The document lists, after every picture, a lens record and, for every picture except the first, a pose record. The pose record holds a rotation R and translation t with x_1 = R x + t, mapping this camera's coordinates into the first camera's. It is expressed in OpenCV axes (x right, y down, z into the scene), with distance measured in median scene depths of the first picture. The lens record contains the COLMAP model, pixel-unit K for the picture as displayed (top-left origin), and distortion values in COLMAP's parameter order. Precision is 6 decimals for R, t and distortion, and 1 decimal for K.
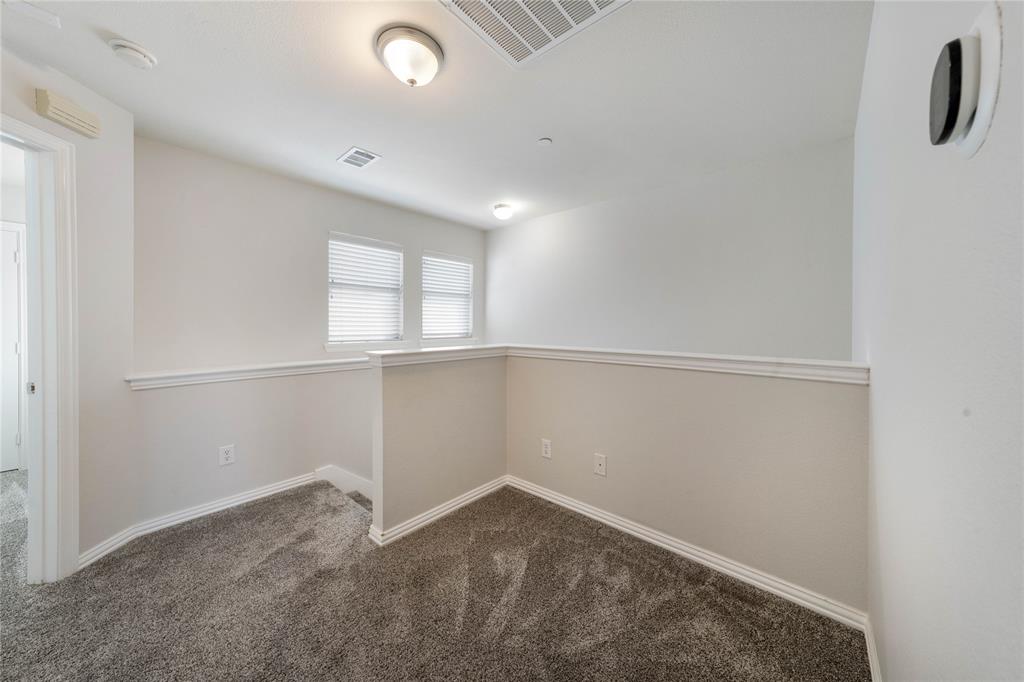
lens RADIAL K [[351.1, 0, 509.0], [0, 351.1, 327.5], [0, 0, 1]] dist [0.001058, 0.000047]
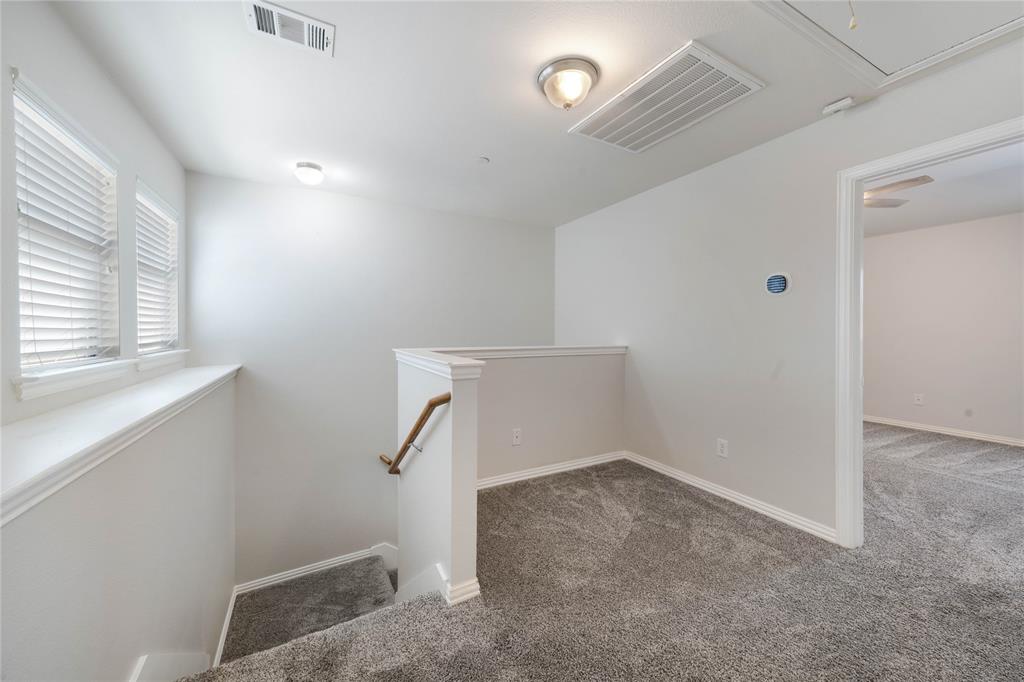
lens RADIAL K [[369.6, 0, 512.5], [0, 369.6, 333.8], [0, 0, 1]] dist [0.000385, 0.000016]
pose [[0.328125, -0.005289, 0.944620, -1.293452], [0.007216, 0.999969, 0.003093, 0.011996], [-0.944607, 0.005801, 0.328153, 0.728222]]
